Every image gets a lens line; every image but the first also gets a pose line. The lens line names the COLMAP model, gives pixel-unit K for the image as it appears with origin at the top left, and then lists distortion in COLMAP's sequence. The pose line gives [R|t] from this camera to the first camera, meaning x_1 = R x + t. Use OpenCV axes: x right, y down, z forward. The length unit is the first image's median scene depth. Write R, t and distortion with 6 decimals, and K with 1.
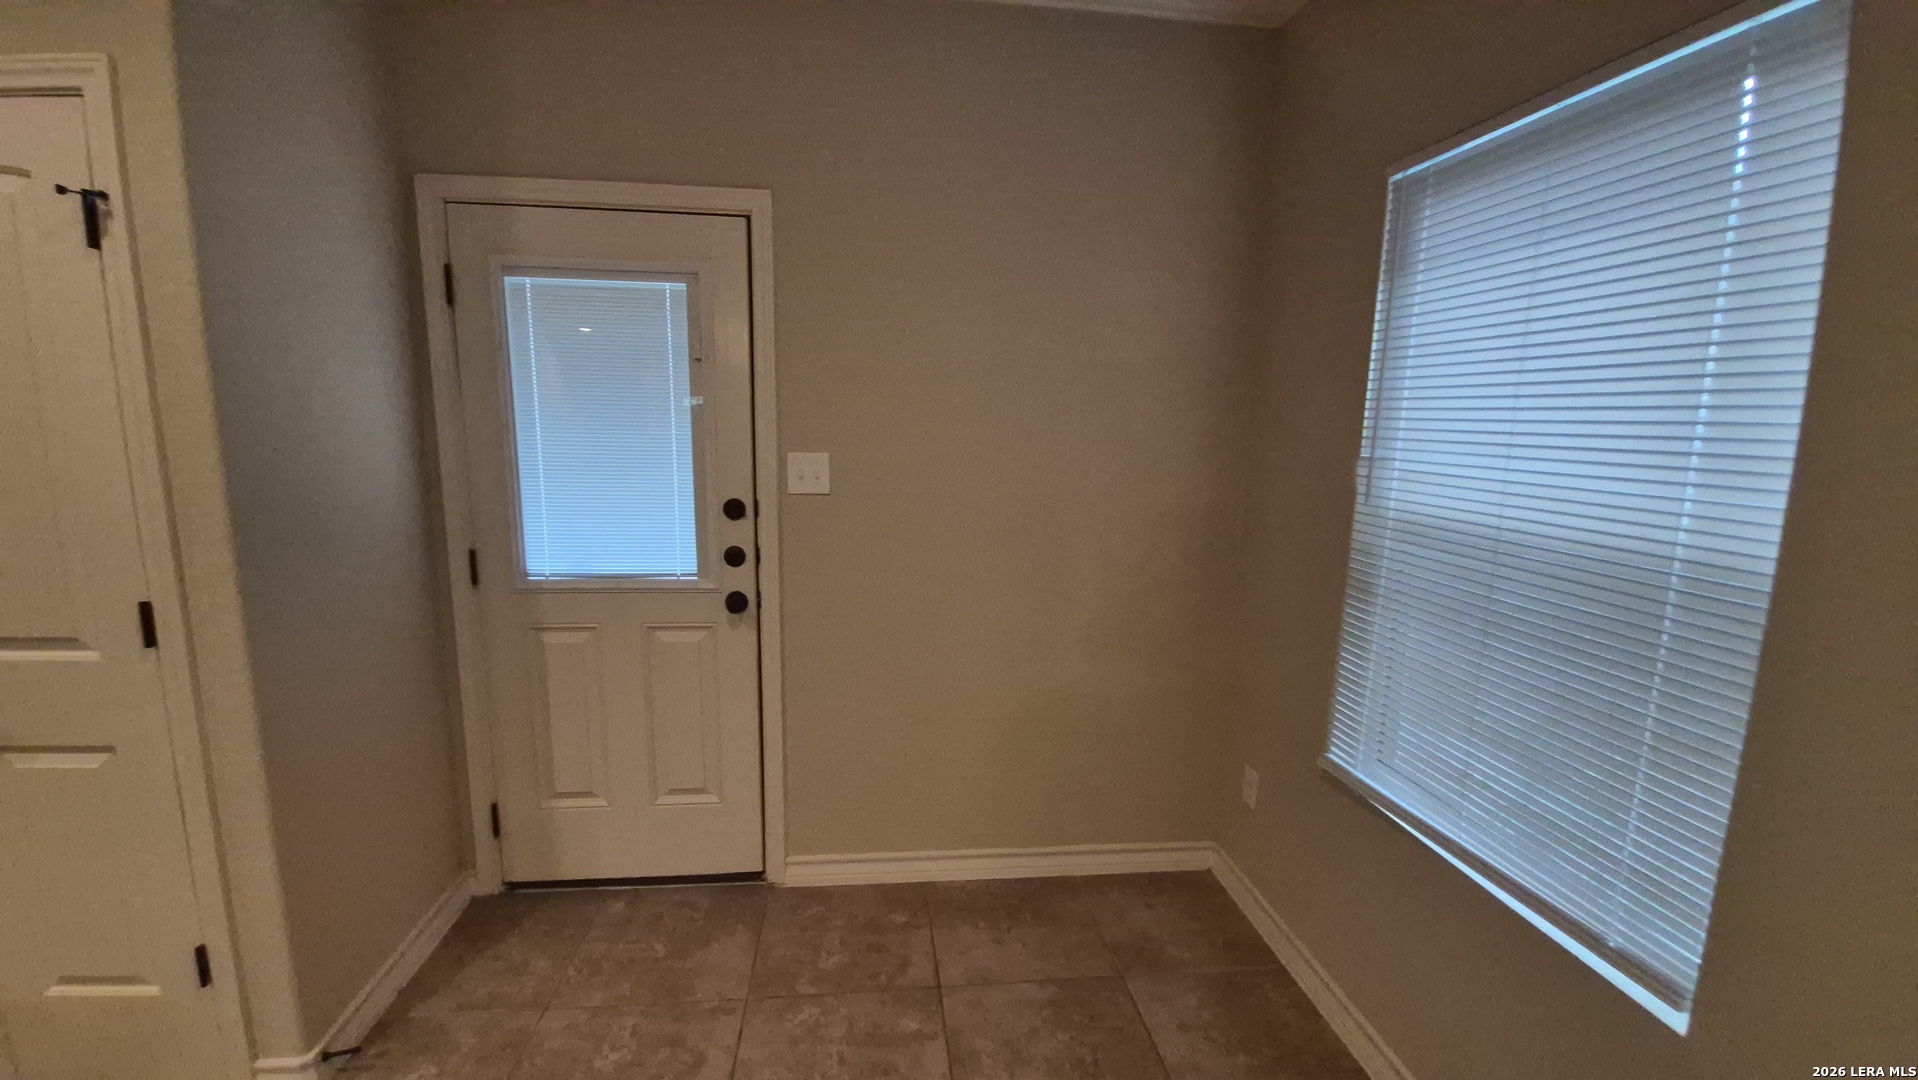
lens RADIAL K [[744.2, 0, 950.2], [0, 744.2, 541.4], [0, 0, 1]] dist [-0.001392, -0.011117]
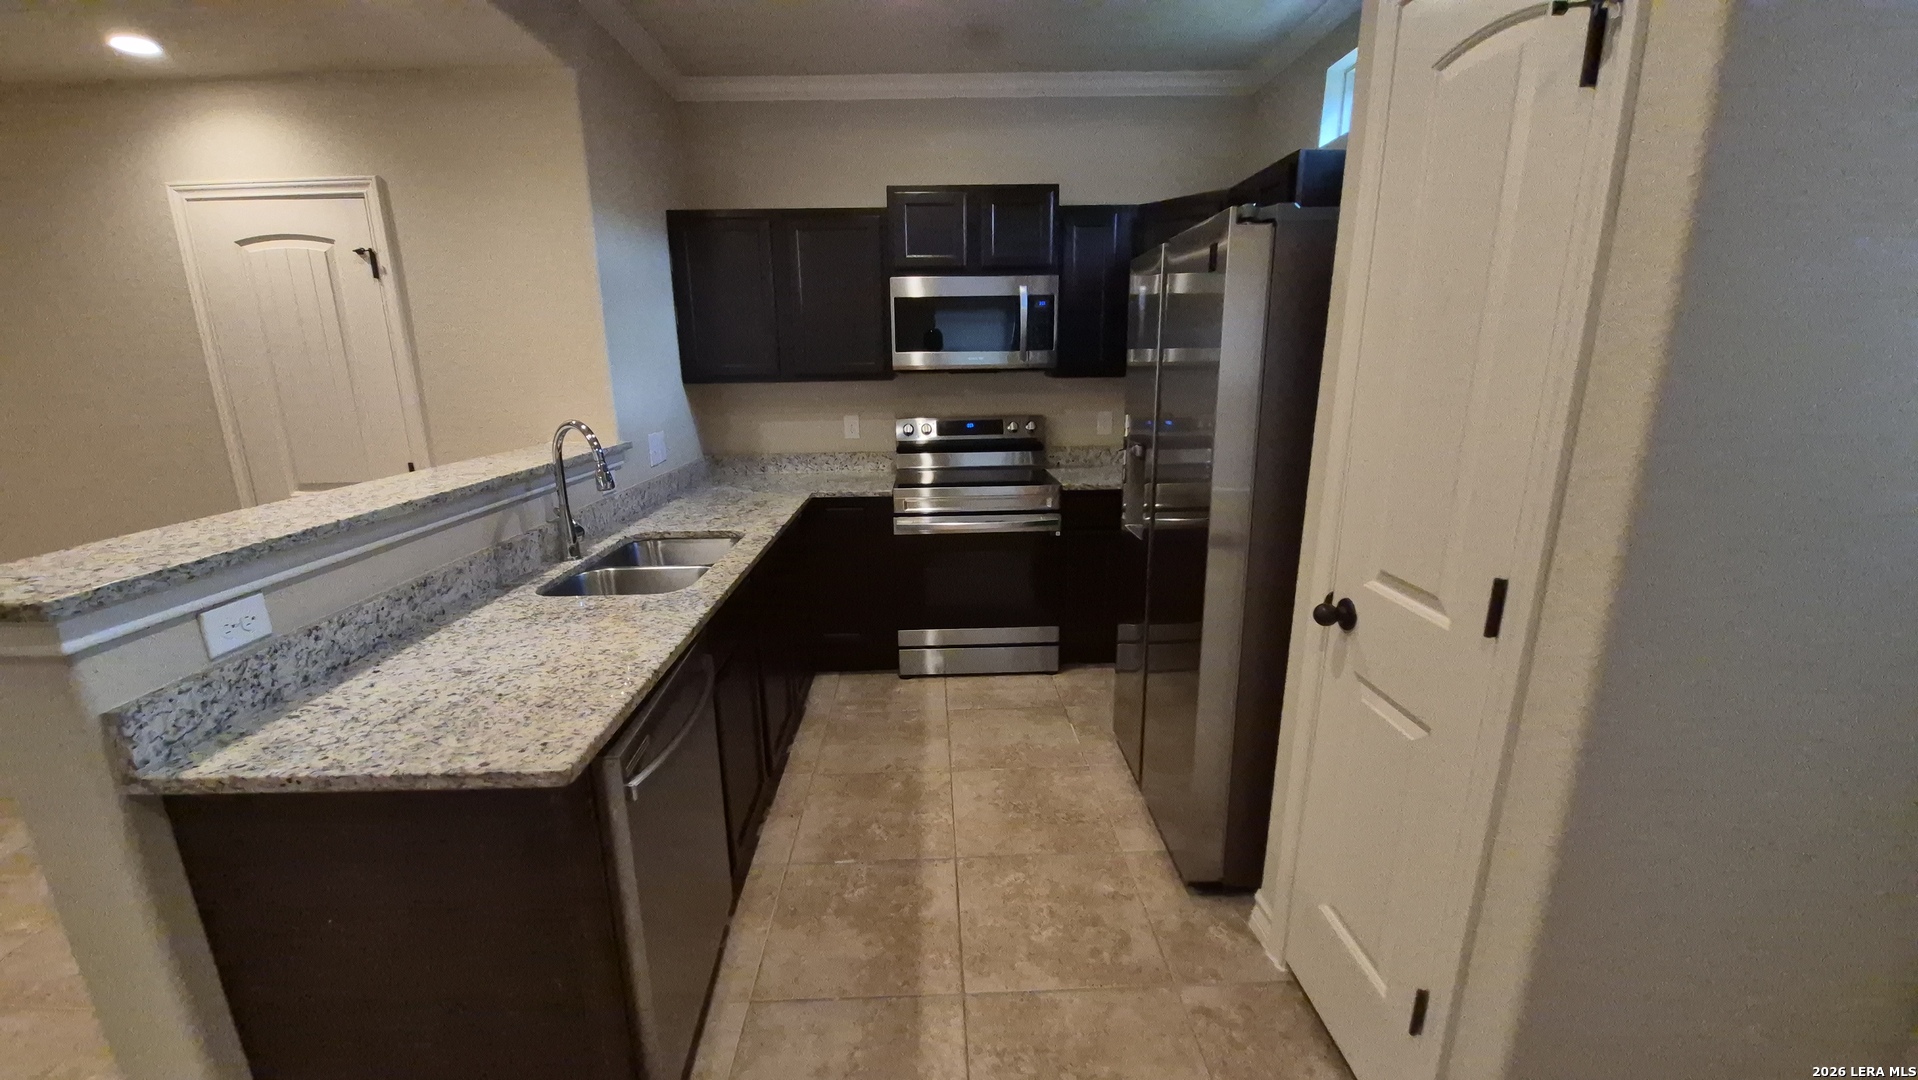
lens RADIAL K [[767.9, 0, 946.5], [0, 767.9, 551.2], [0, 0, 1]] dist [-0.018582, -0.000320]
pose [[-0.093370, 0.234688, -0.967576, -0.167239], [-0.145798, 0.958122, 0.246465, -0.041923], [0.984898, 0.164083, -0.055243, 0.292392]]
